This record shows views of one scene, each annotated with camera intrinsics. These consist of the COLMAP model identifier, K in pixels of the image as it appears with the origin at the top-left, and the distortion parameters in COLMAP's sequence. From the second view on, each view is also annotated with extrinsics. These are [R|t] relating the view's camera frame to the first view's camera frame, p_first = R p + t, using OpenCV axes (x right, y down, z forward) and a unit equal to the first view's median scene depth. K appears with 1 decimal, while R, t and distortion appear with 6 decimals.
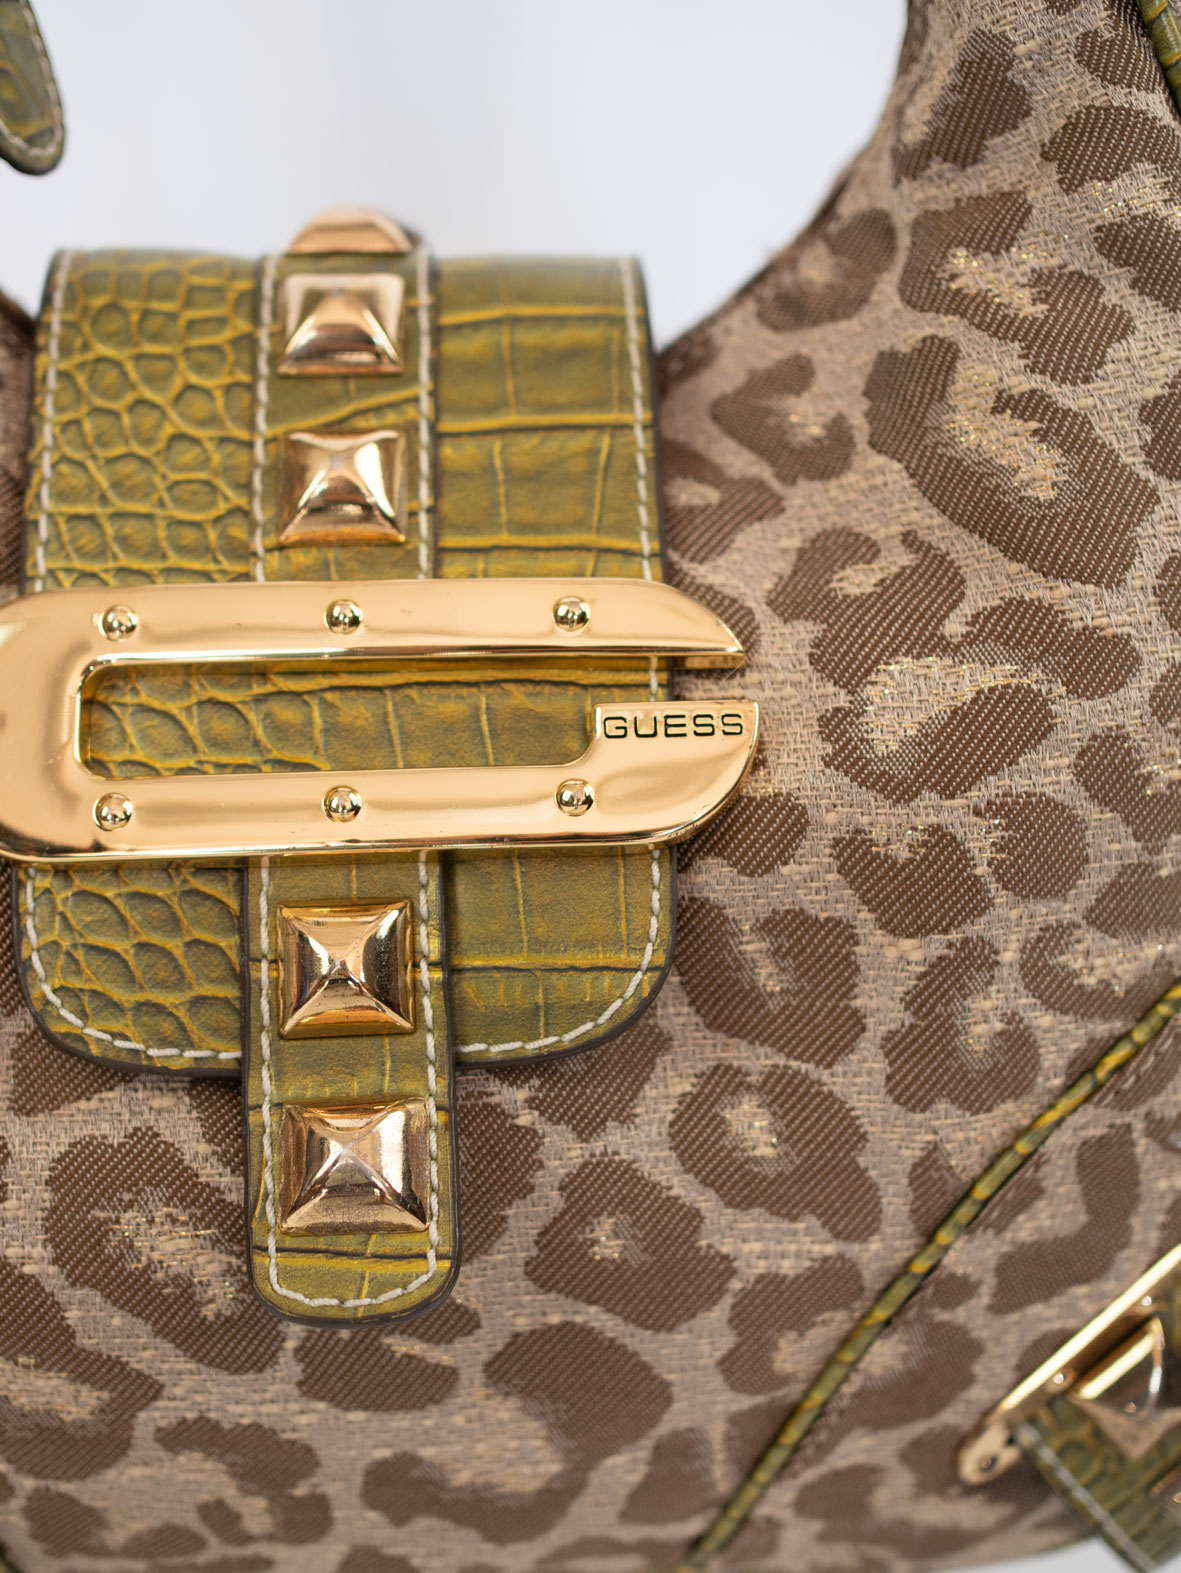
lens RADIAL K [[2256.7, 0, 555.8], [0, 2256.7, 812.2], [0, 0, 1]] dist [-0.136206, 0.121009]
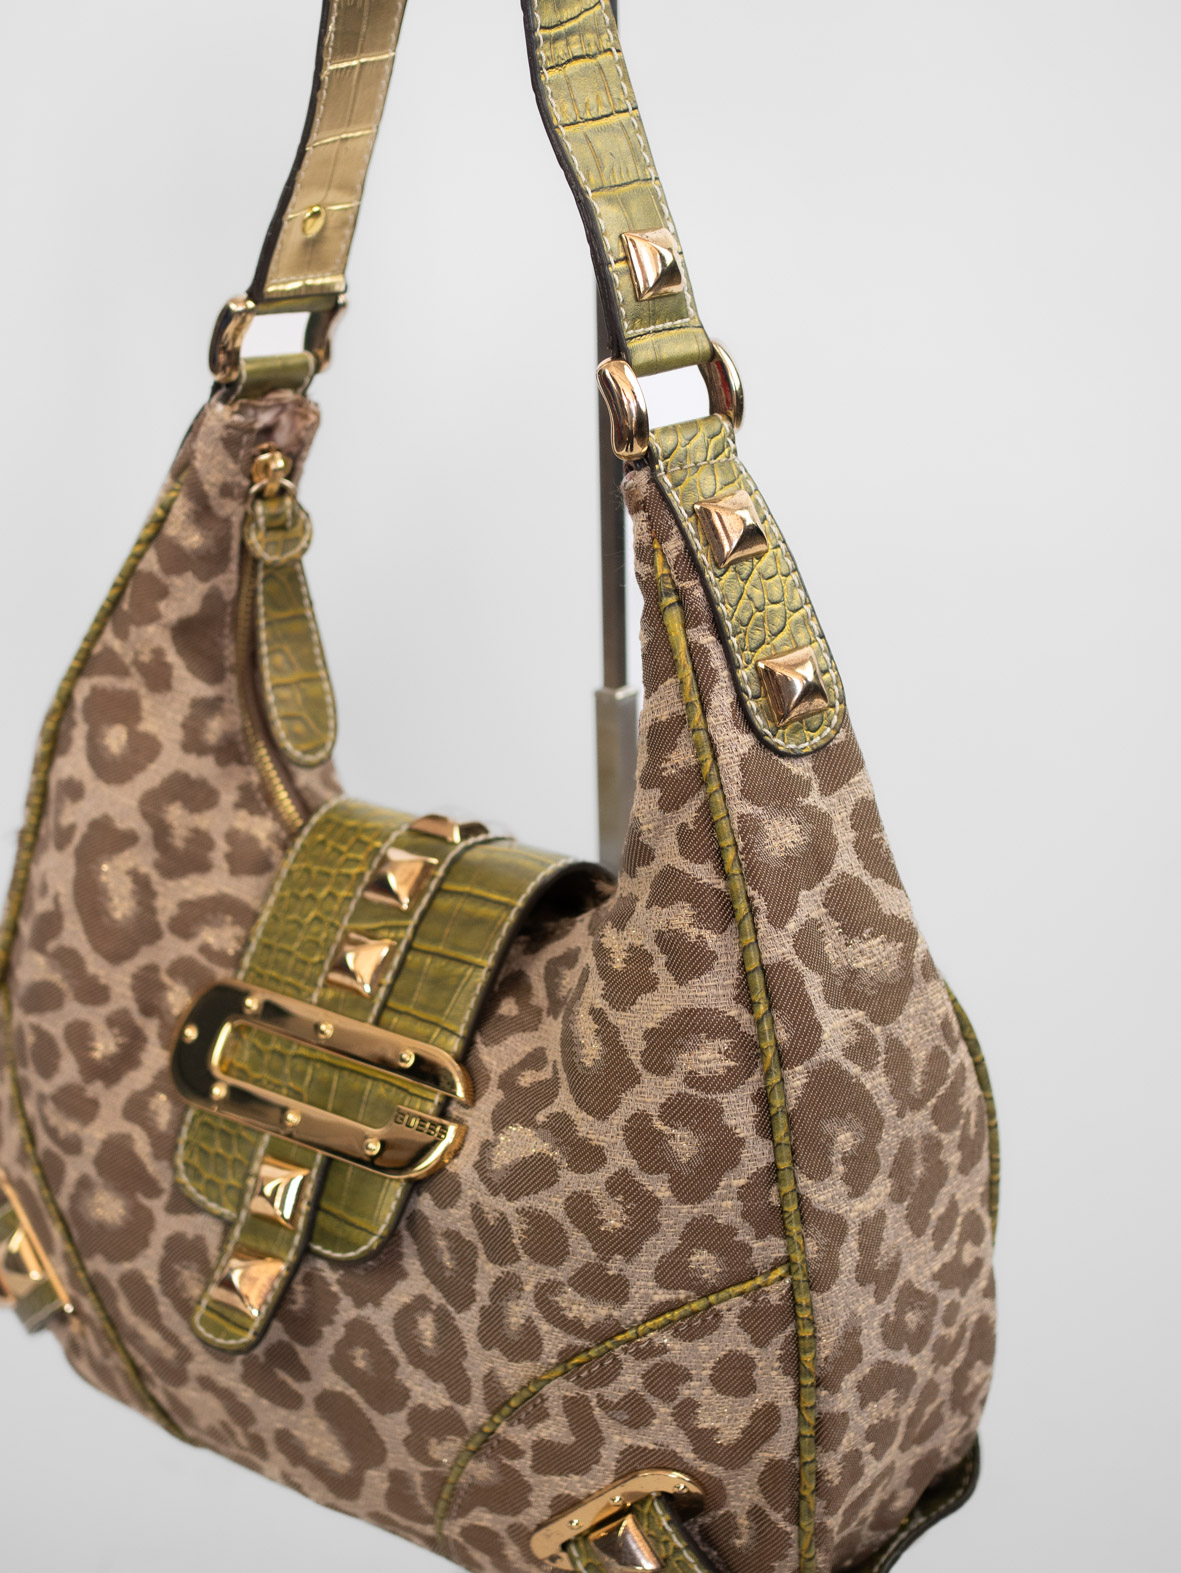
lens RADIAL K [[2576.1, 0, 590.5], [0, 2576.1, 786.5], [0, 0, 1]] dist [-0.136619, 0.066808]
pose [[0.775063, 0.201704, -0.598826, 1.461498], [-0.210737, 0.975939, 0.055970, -0.487313], [0.595707, 0.082815, 0.798921, -0.764266]]
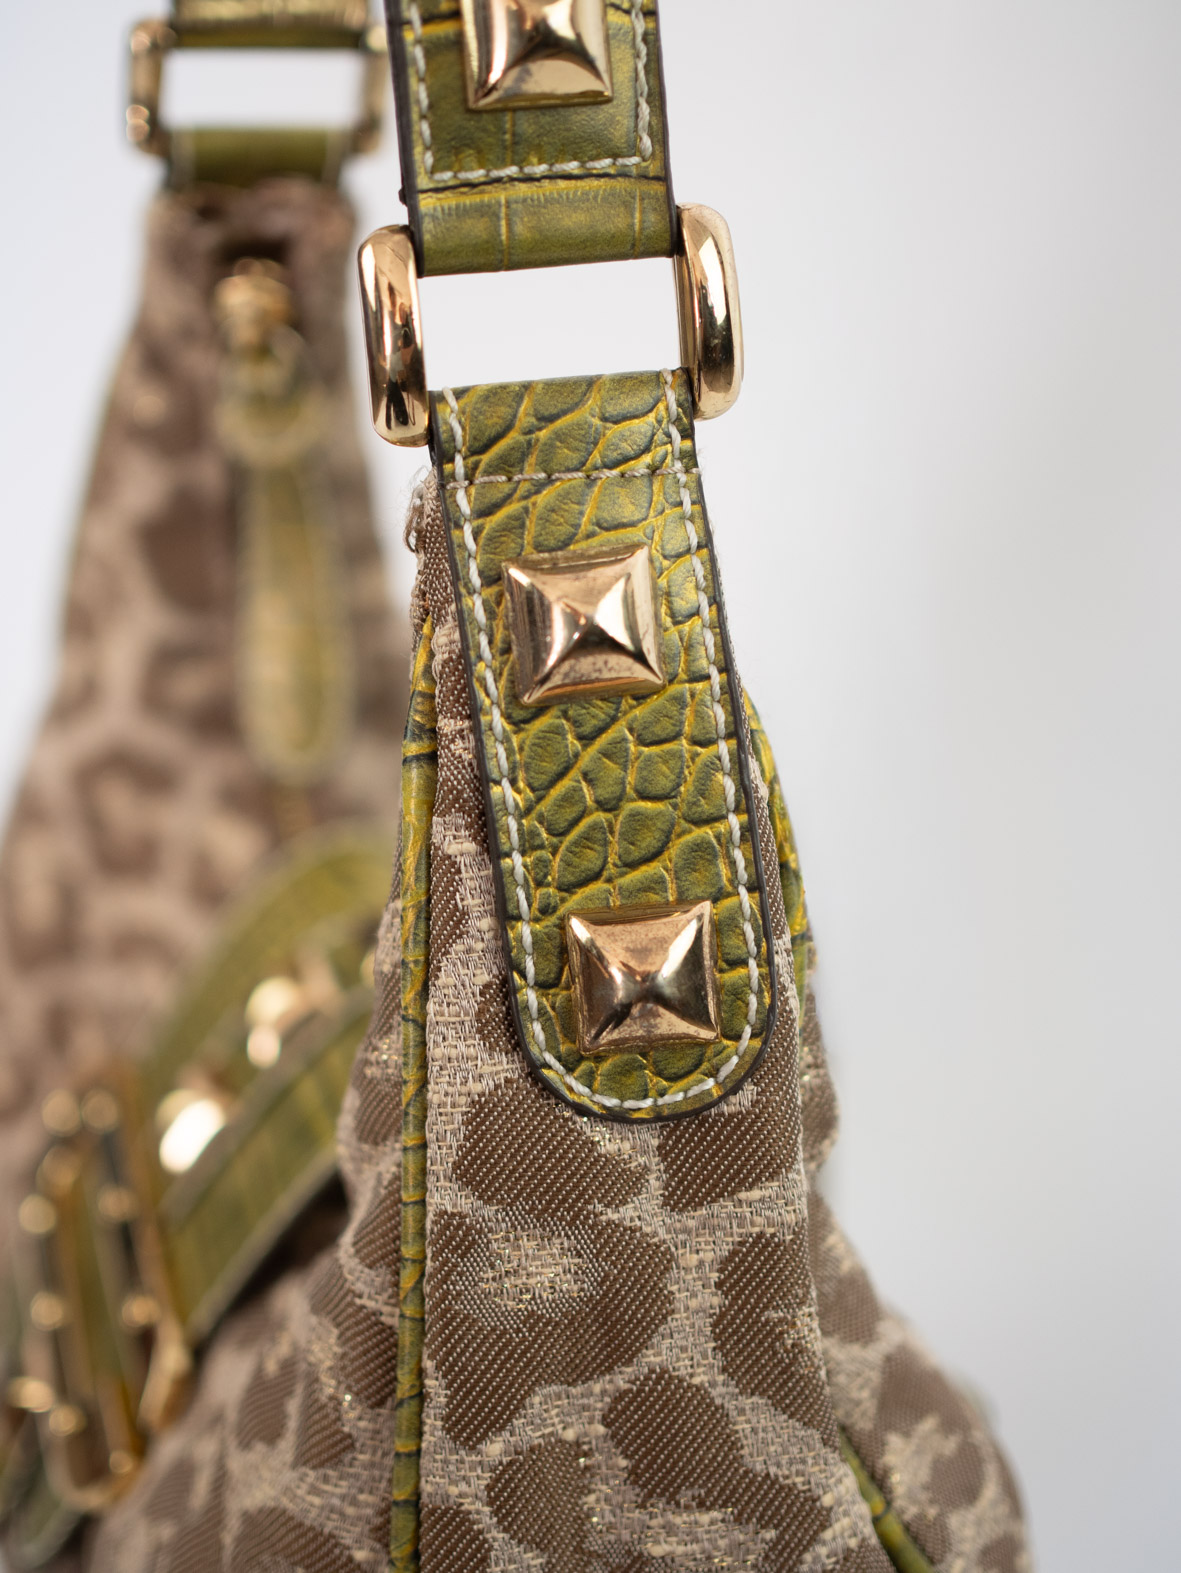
lens RADIAL K [[2256.7, 0, 555.8], [0, 2256.7, 812.2], [0, 0, 1]] dist [-0.136206, 0.121009]
pose [[0.276099, 0.457551, -0.845232, 0.996773], [-0.322723, 0.872492, 0.366889, -0.860755], [0.905328, 0.171478, 0.388557, 0.671531]]
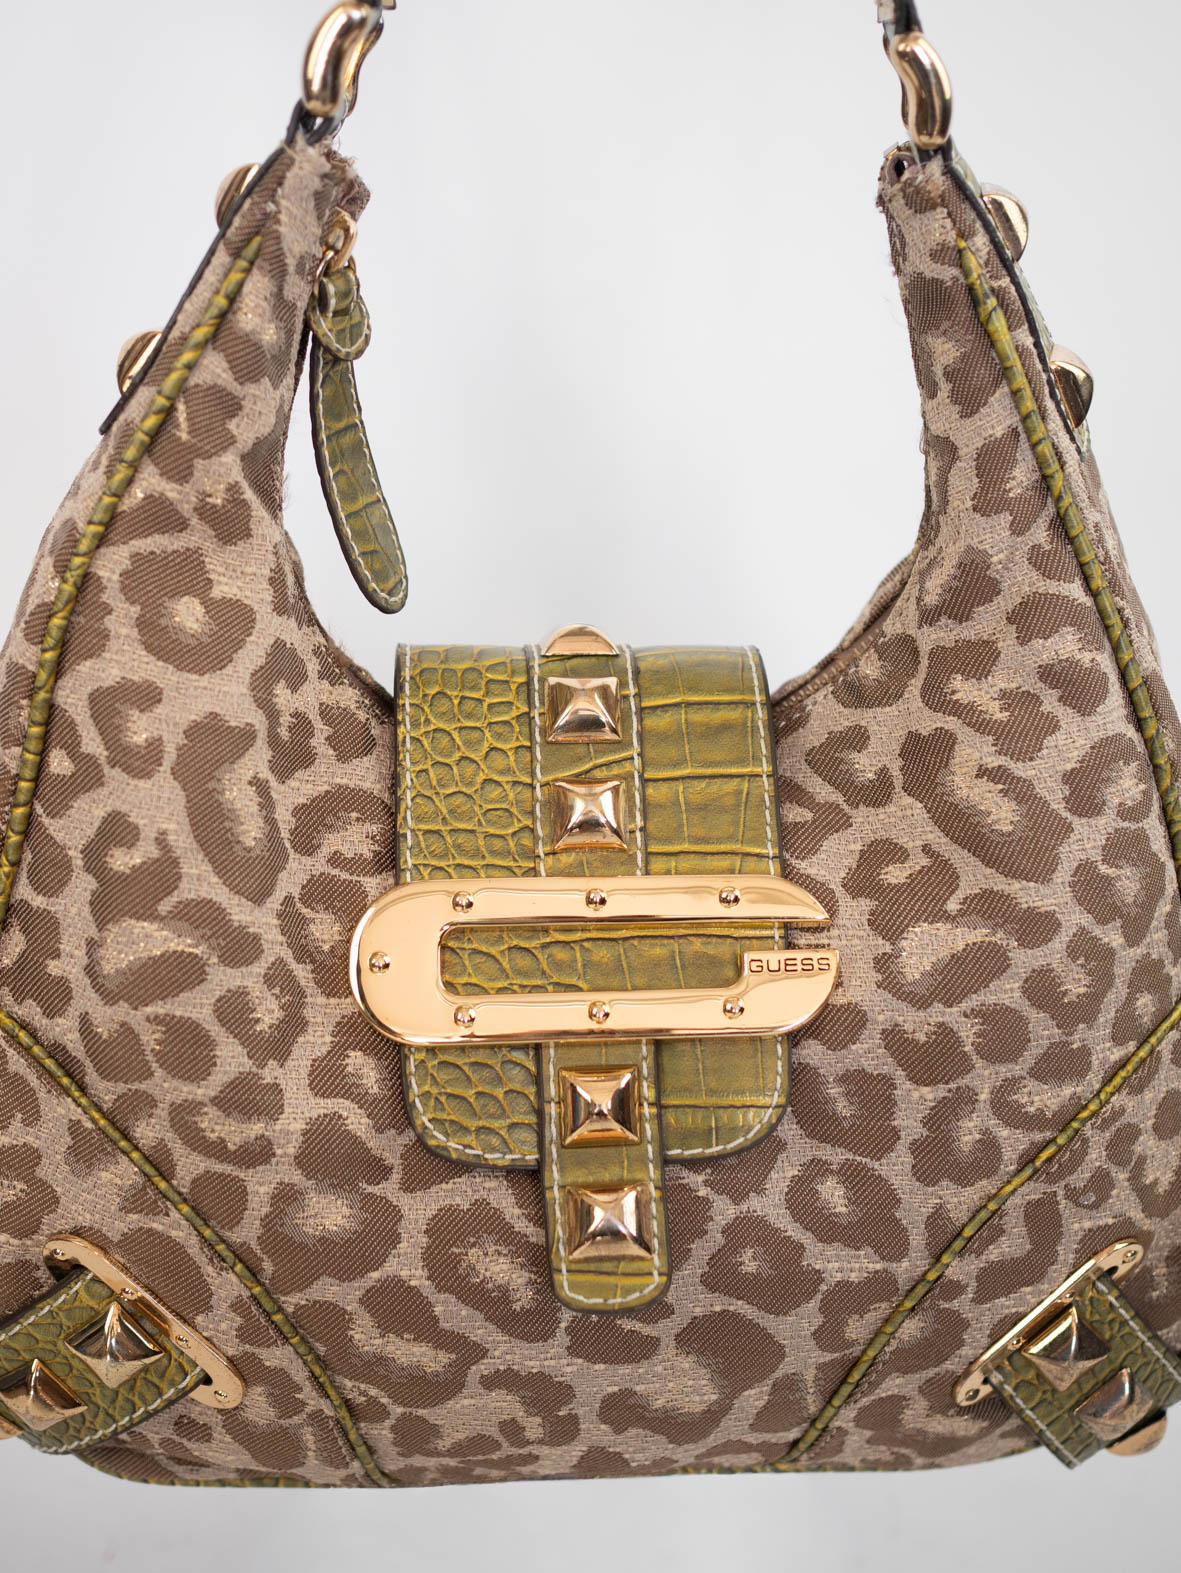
lens RADIAL K [[2330.4, 0, 590.5], [0, 2330.4, 786.5], [0, 0, 1]] dist [-0.107490, -0.006209]
pose [[0.999798, -0.000714, 0.020073, -0.132454], [0.000577, 0.999976, 0.006845, -0.182599], [-0.020078, -0.006832, 0.999775, -0.755488]]
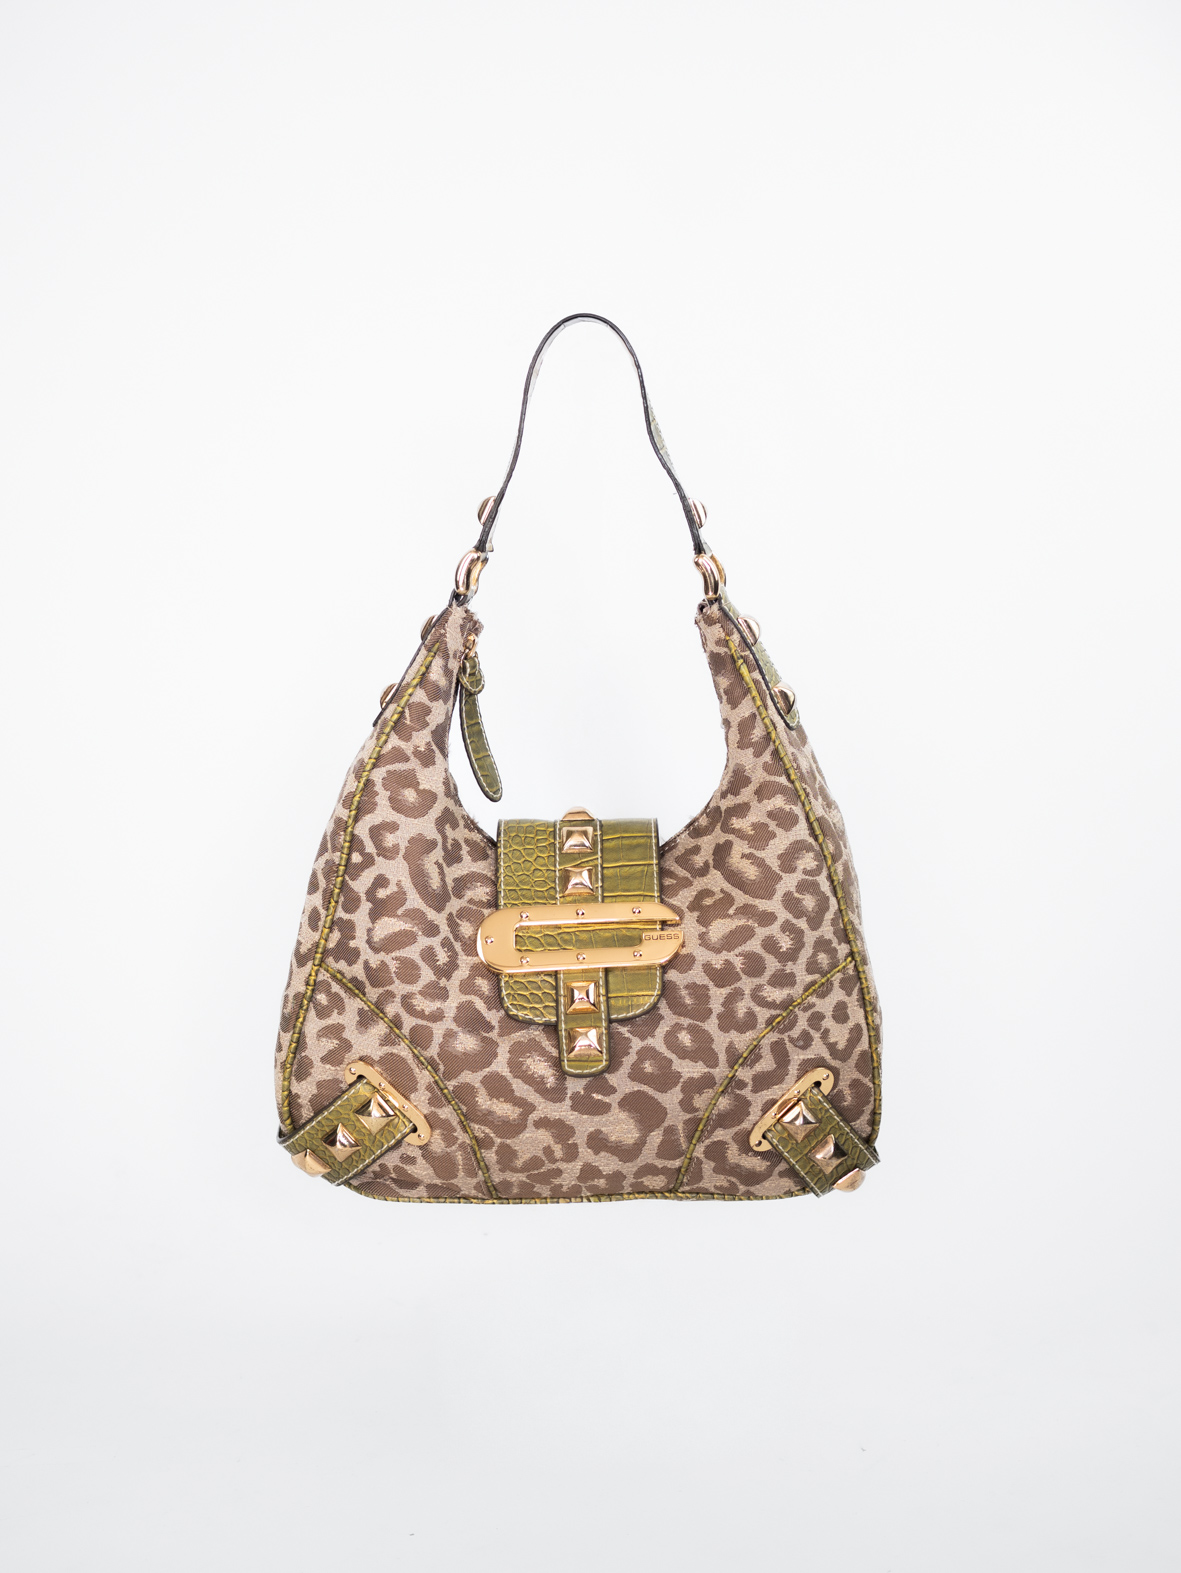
lens RADIAL K [[2576.1, 0, 590.5], [0, 2576.1, 786.5], [0, 0, 1]] dist [-0.136619, 0.066808]
pose [[0.998056, -0.025176, -0.057015, 0.190818], [0.012754, 0.977925, -0.208565, 0.647584], [0.061007, 0.207432, 0.976345, -3.511123]]
